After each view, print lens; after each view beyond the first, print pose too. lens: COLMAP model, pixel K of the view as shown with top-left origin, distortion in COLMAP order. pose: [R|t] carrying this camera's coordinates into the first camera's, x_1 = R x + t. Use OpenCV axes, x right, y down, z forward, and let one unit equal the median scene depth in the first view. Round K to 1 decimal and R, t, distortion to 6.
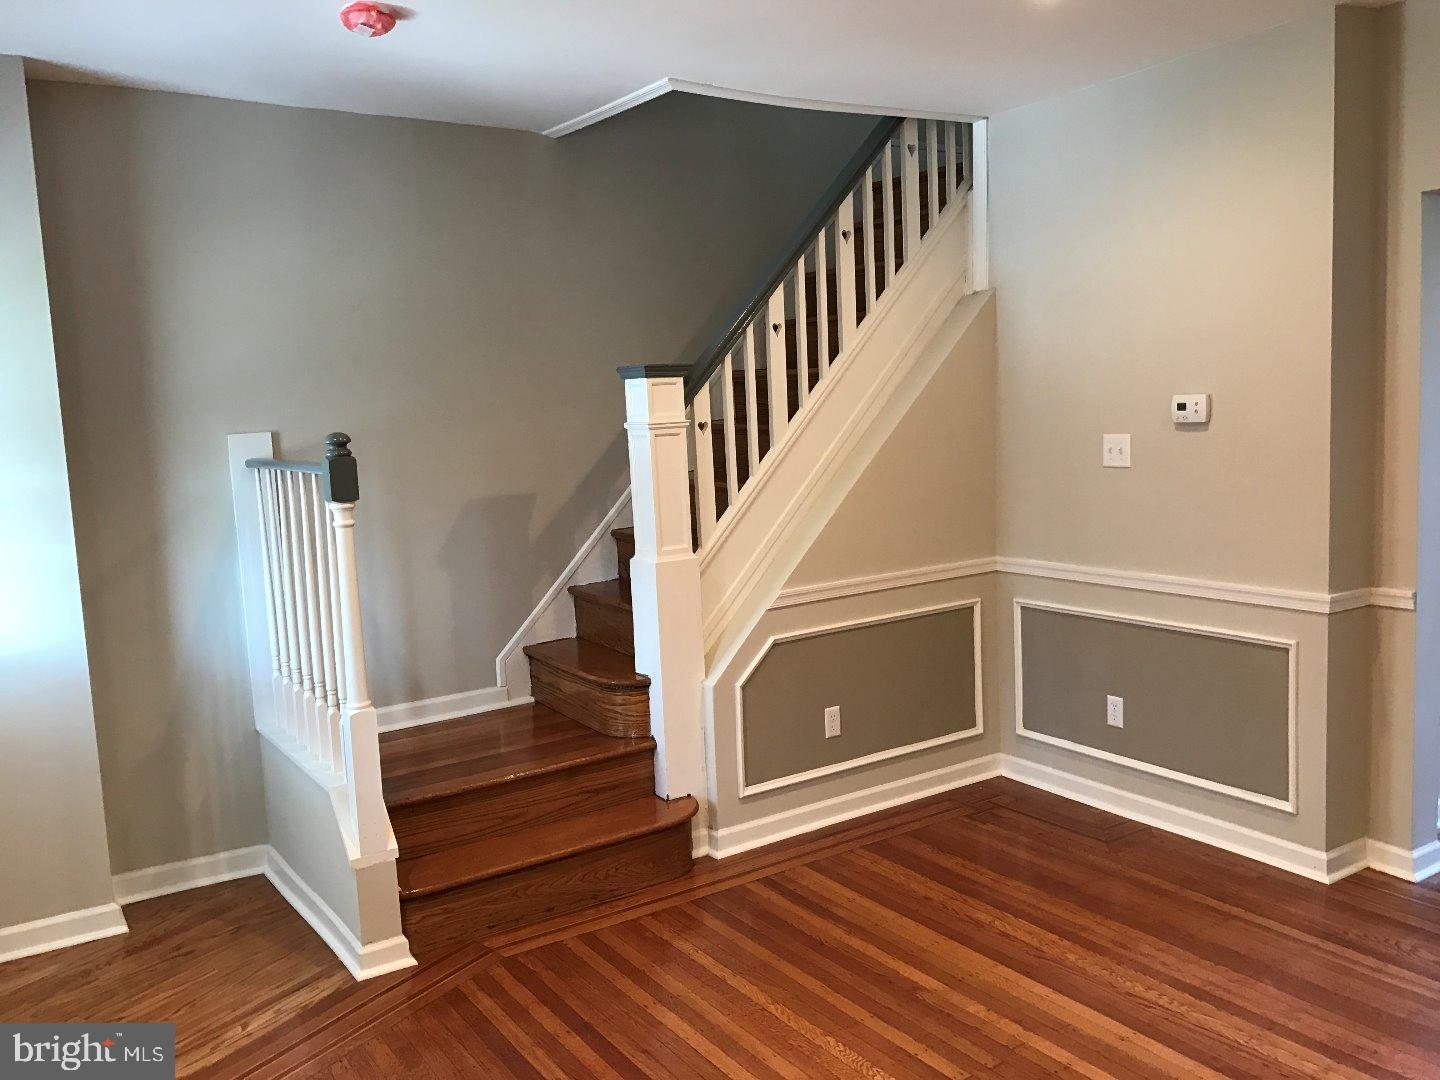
lens RADIAL K [[1173.8, 0, 714.2], [0, 1173.8, 547.6], [0, 0, 1]] dist [0.019630, -0.021027]
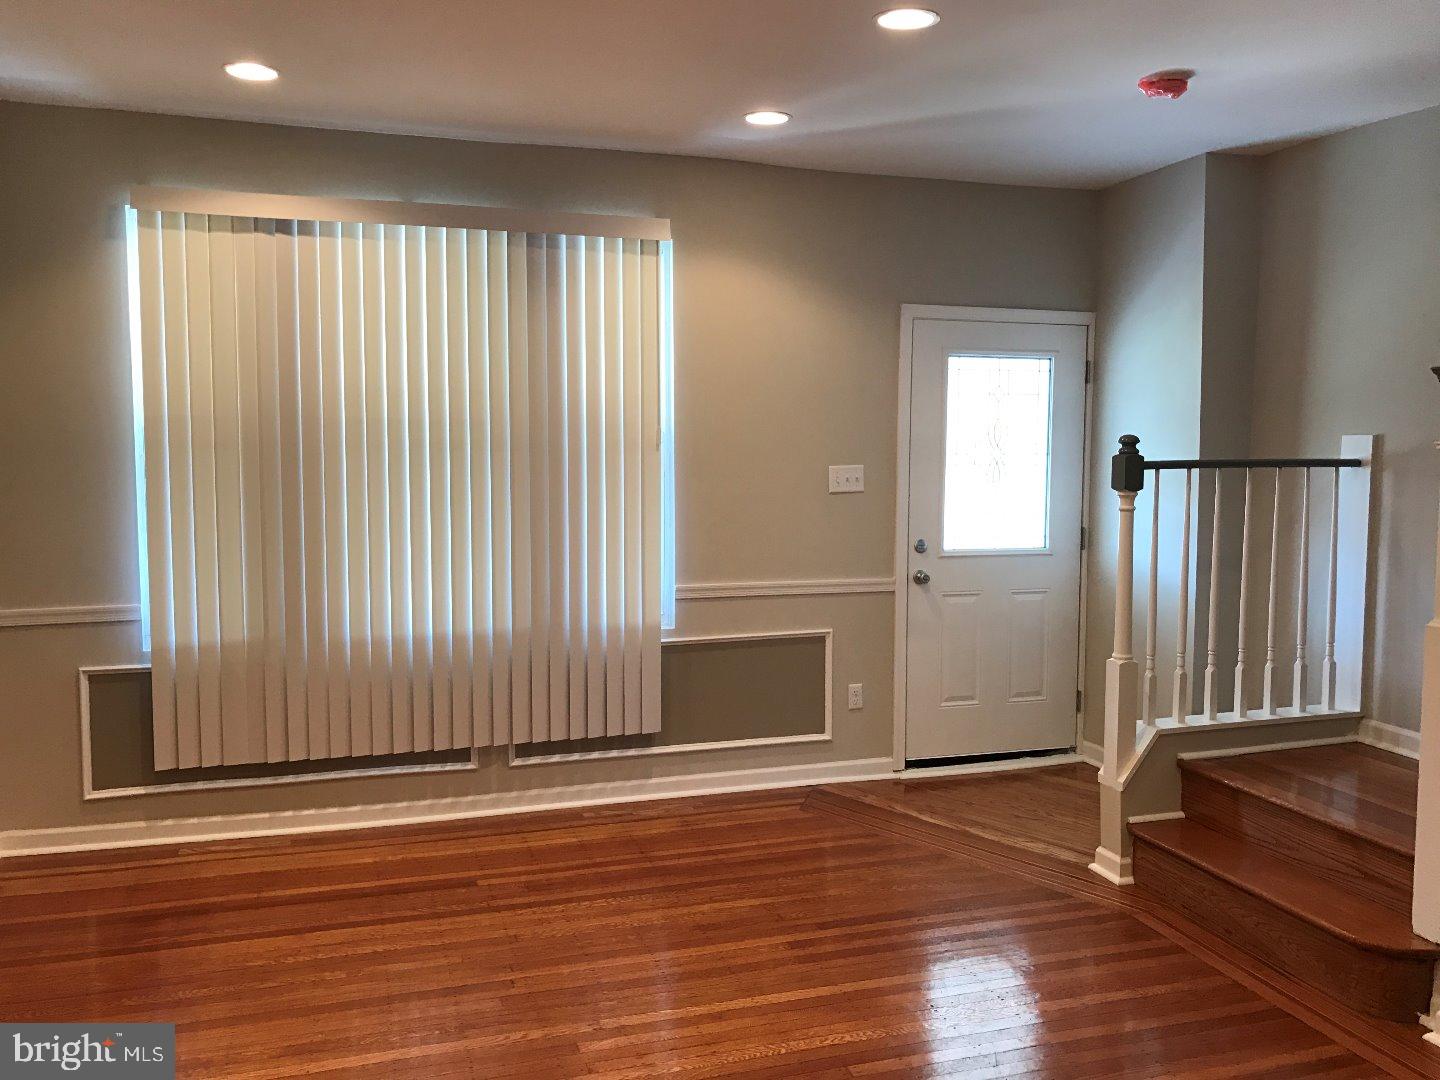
lens RADIAL K [[1173.8, 0, 714.8], [0, 1173.8, 530.9], [0, 0, 1]] dist [0.019630, -0.021027]
pose [[-0.262069, 0.121247, -0.957402, 0.985456], [-0.112309, 0.981503, 0.155041, -0.139421], [0.958492, 0.148156, -0.243605, 0.884509]]
